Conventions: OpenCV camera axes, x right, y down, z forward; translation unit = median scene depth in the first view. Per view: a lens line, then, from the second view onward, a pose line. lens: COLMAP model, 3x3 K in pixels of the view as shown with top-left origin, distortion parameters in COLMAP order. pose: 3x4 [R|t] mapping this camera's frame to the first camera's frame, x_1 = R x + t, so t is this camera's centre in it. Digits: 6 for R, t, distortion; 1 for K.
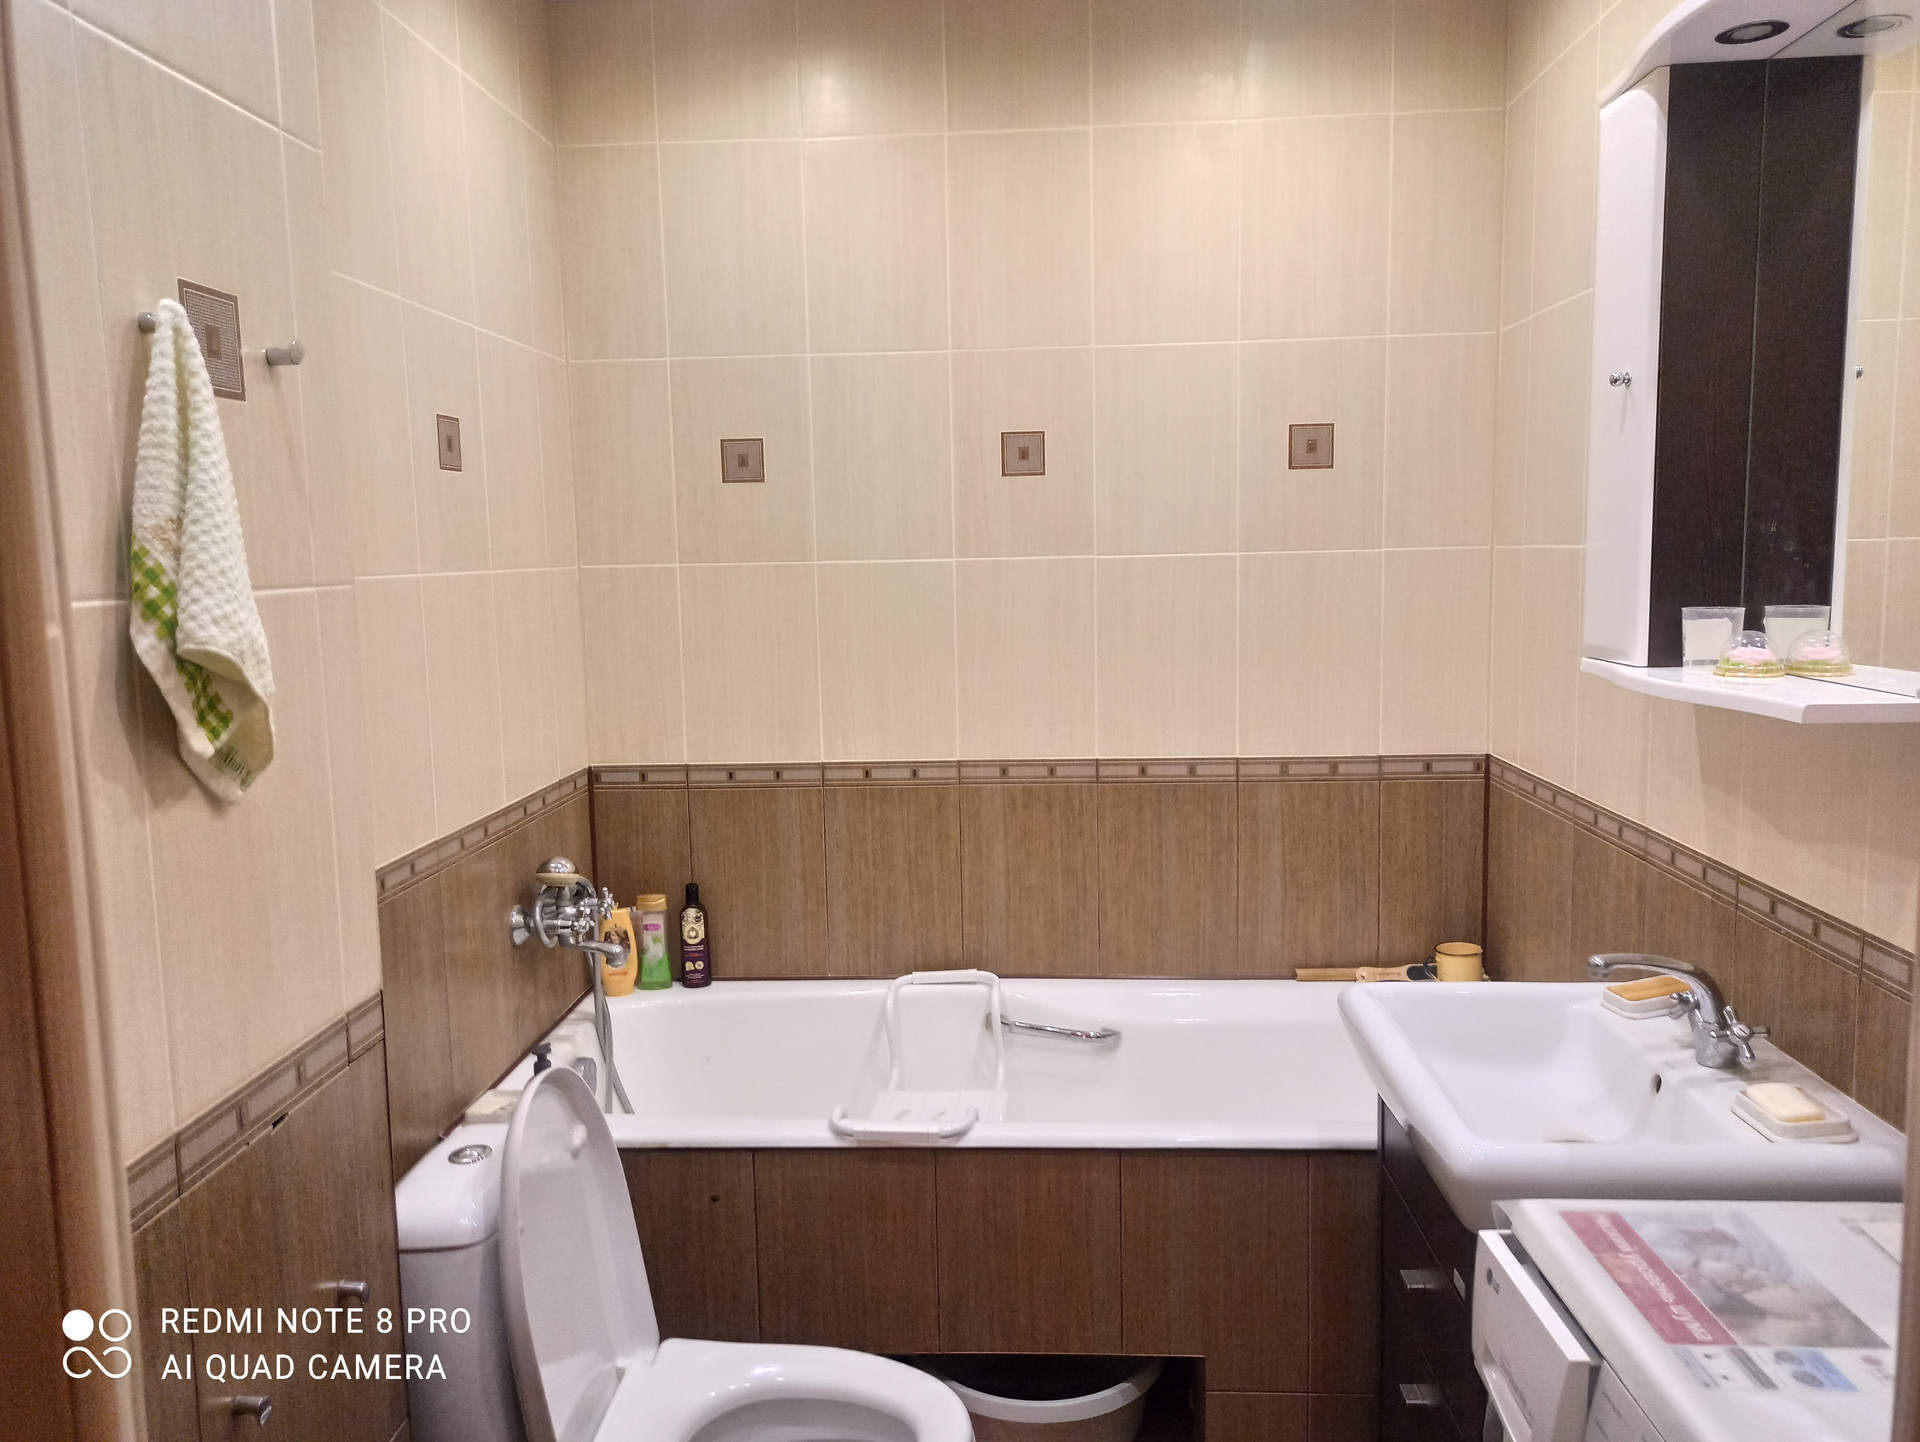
lens RADIAL K [[1426.2, 0, 963.1], [0, 1426.2, 719.7], [0, 0, 1]] dist [0.048788, -0.038318]
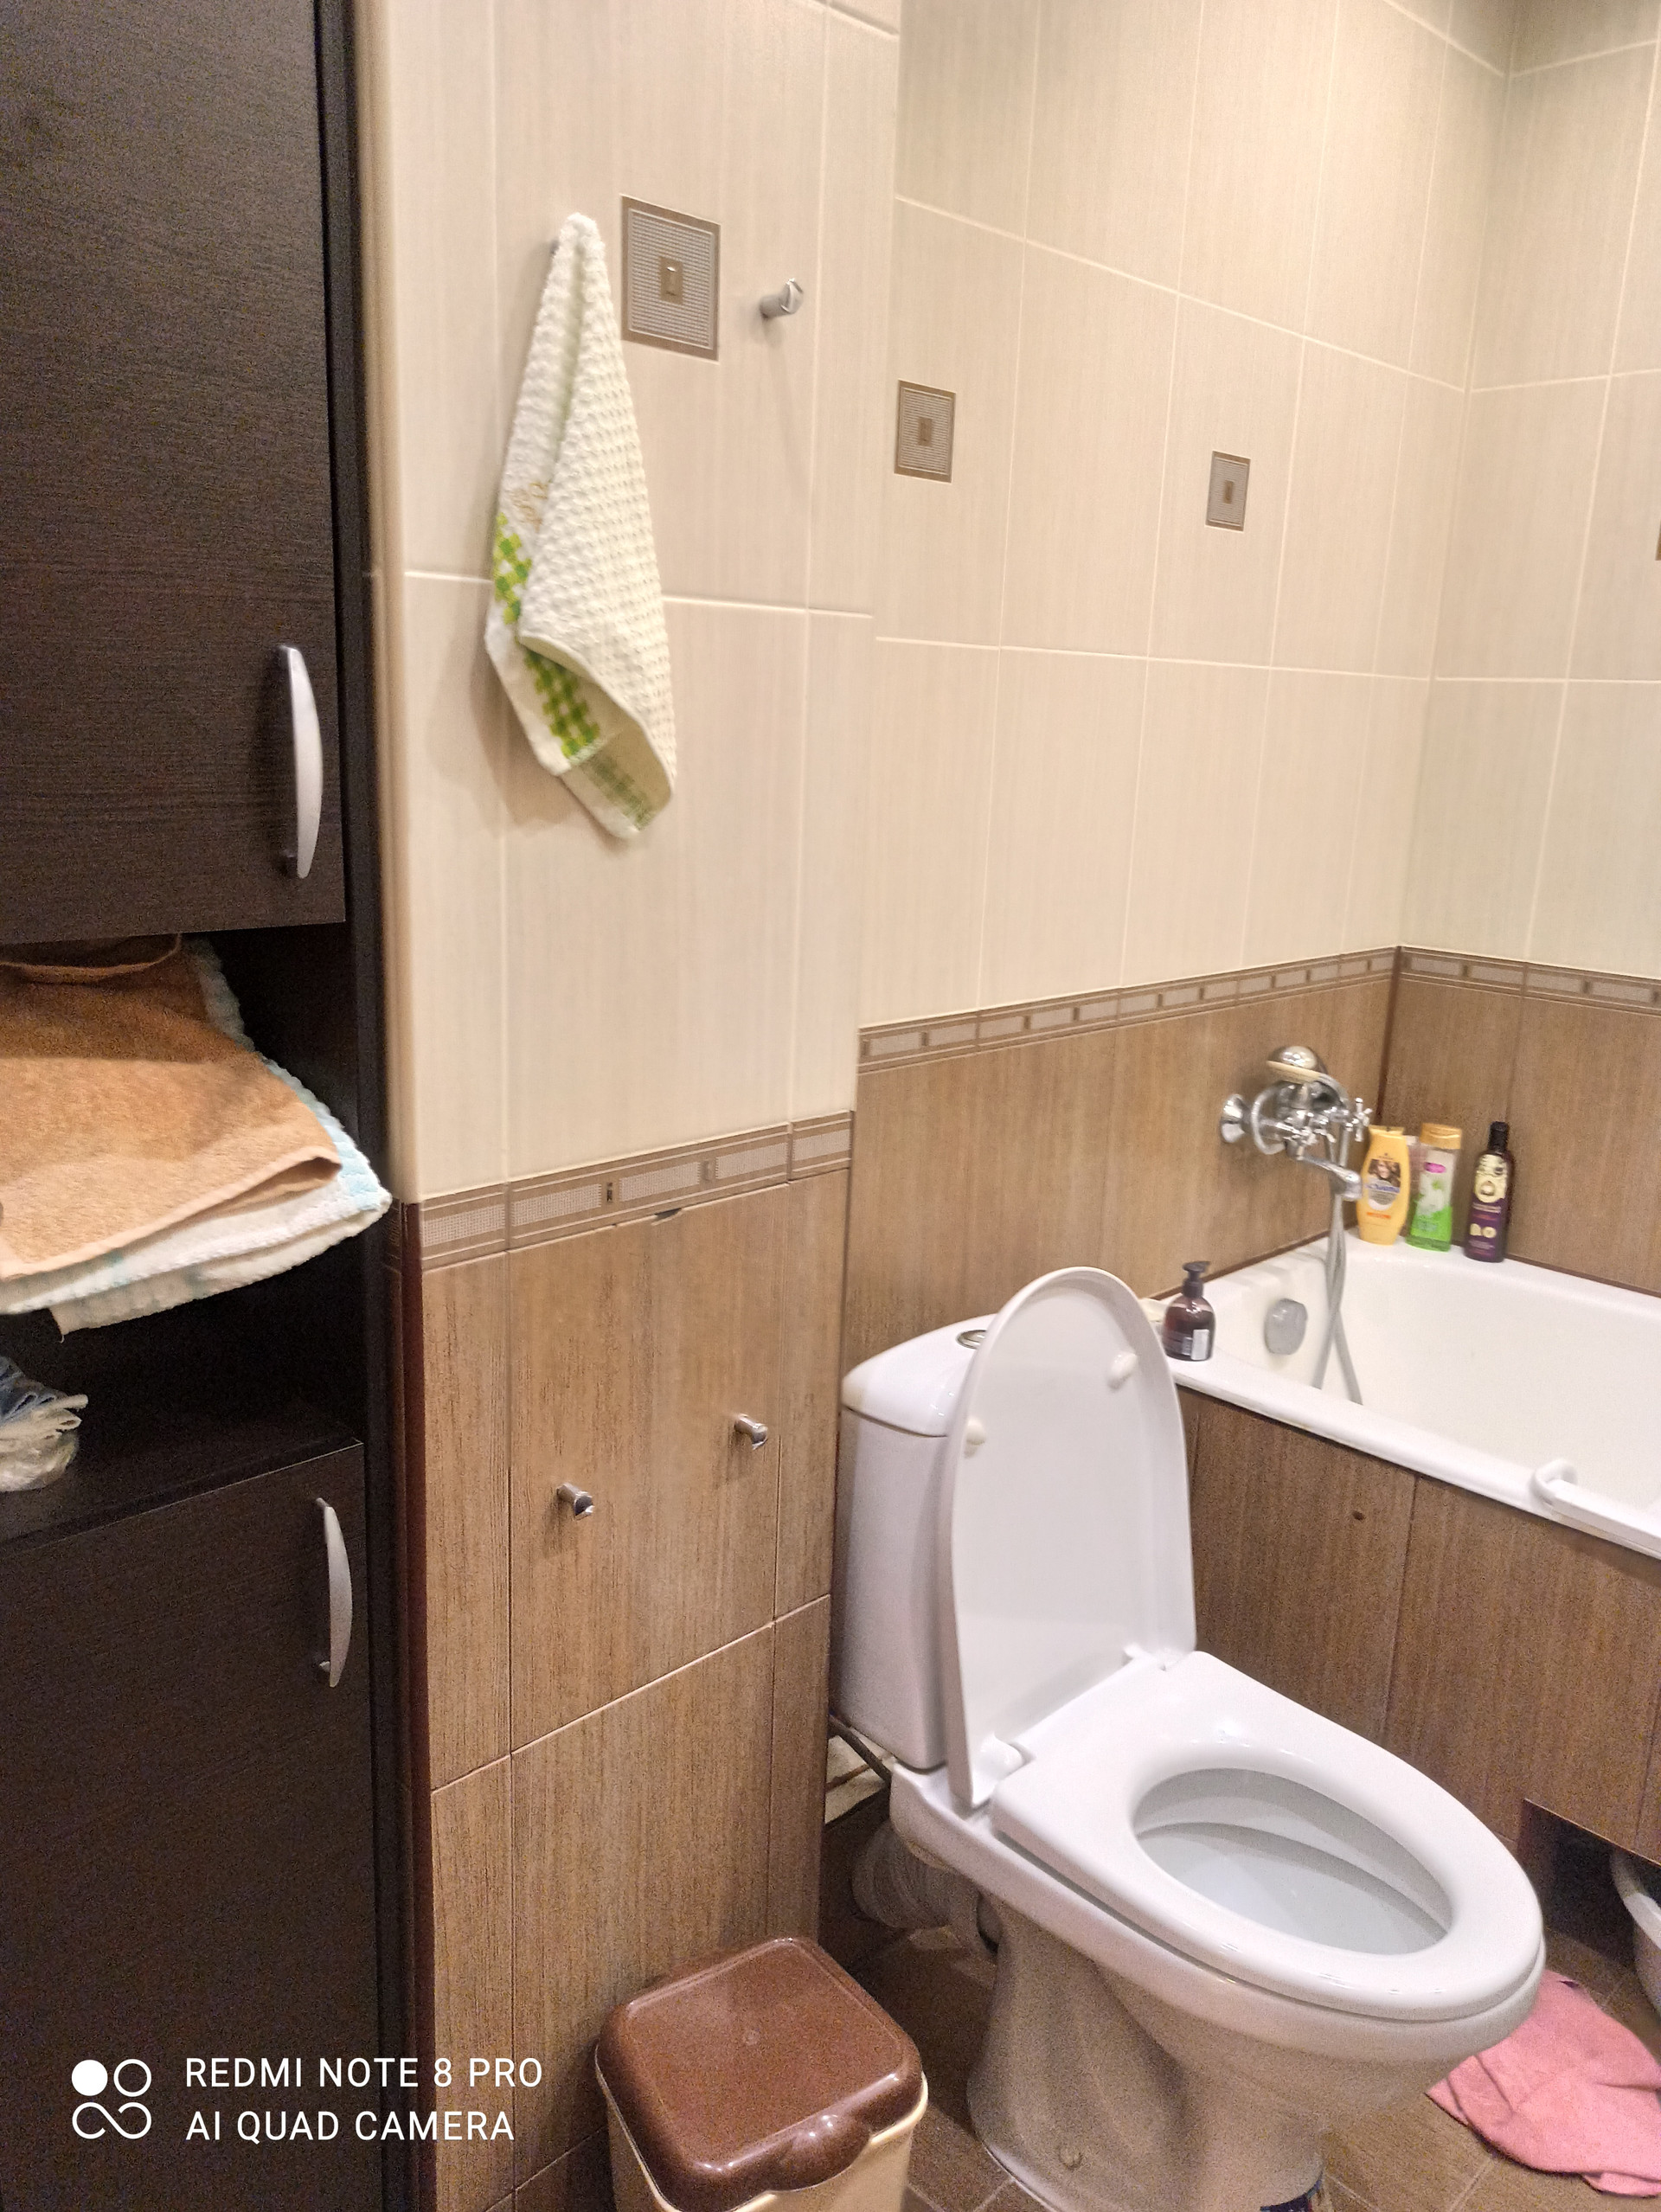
lens RADIAL K [[1643.2, 0, 830.7], [0, 1643.2, 1109.0], [0, 0, 1]] dist [0.048788, -0.038318]
pose [[0.736094, 0.204782, -0.645158, 0.149278], [-0.131768, 0.978255, 0.160171, 0.023004], [0.663929, -0.032889, 0.747072, 0.185815]]
